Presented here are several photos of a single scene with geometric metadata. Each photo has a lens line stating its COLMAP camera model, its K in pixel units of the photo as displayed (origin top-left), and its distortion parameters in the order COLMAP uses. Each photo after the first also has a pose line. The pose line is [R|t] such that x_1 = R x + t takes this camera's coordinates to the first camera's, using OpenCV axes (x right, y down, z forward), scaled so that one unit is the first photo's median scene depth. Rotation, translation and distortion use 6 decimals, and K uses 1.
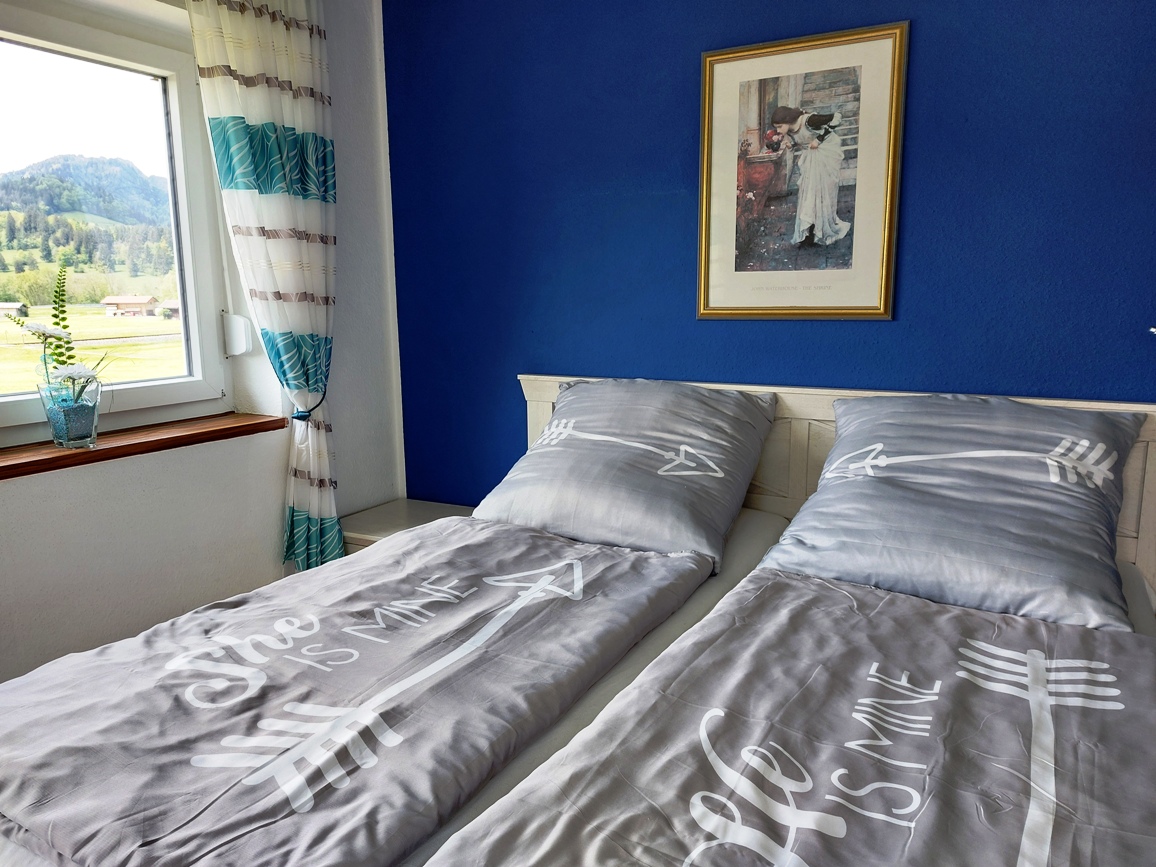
lens RADIAL K [[828.1, 0, 580.8], [0, 828.1, 432.4], [0, 0, 1]] dist [0.072112, -0.087072]
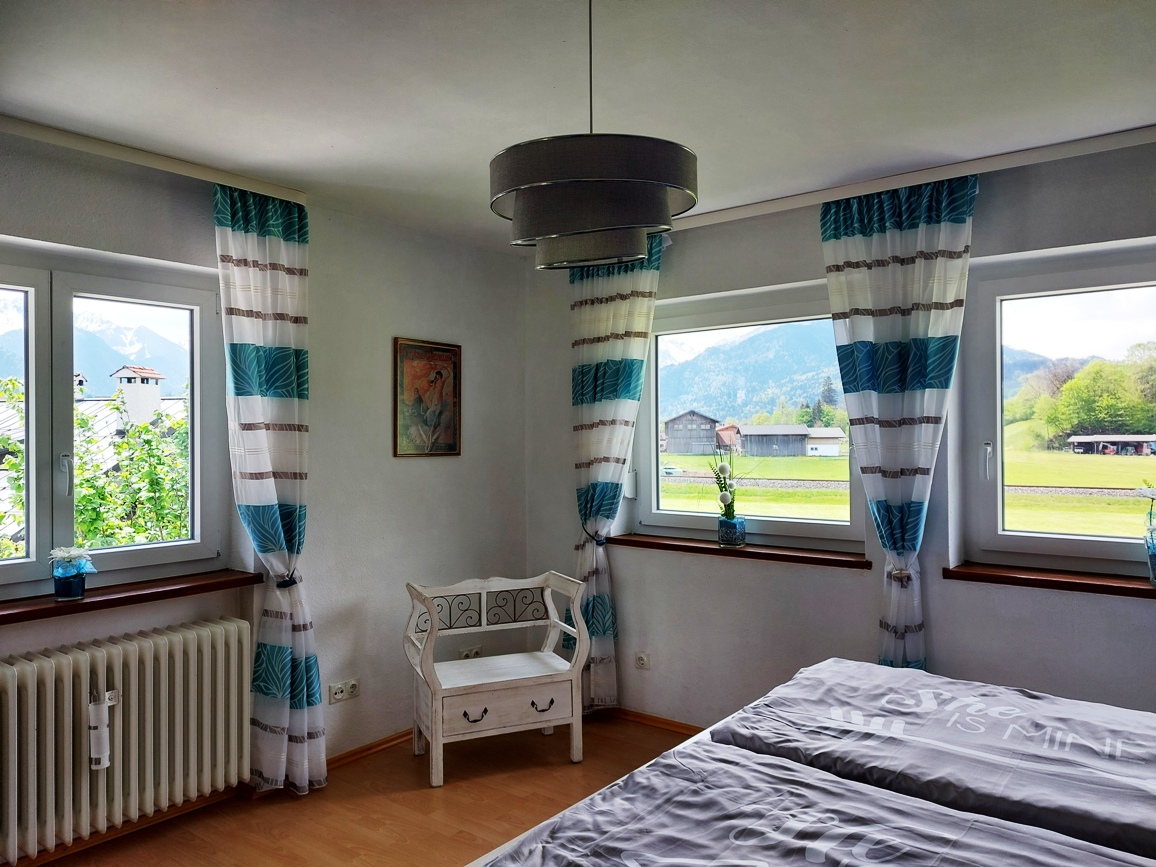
lens RADIAL K [[828.1, 0, 580.4], [0, 828.1, 435.2], [0, 0, 1]] dist [0.072112, -0.087072]
pose [[-0.158861, 0.014473, -0.987195, 1.404493], [-0.159689, 0.986350, 0.040158, -0.208151], [0.974301, 0.164023, -0.154381, 0.525962]]
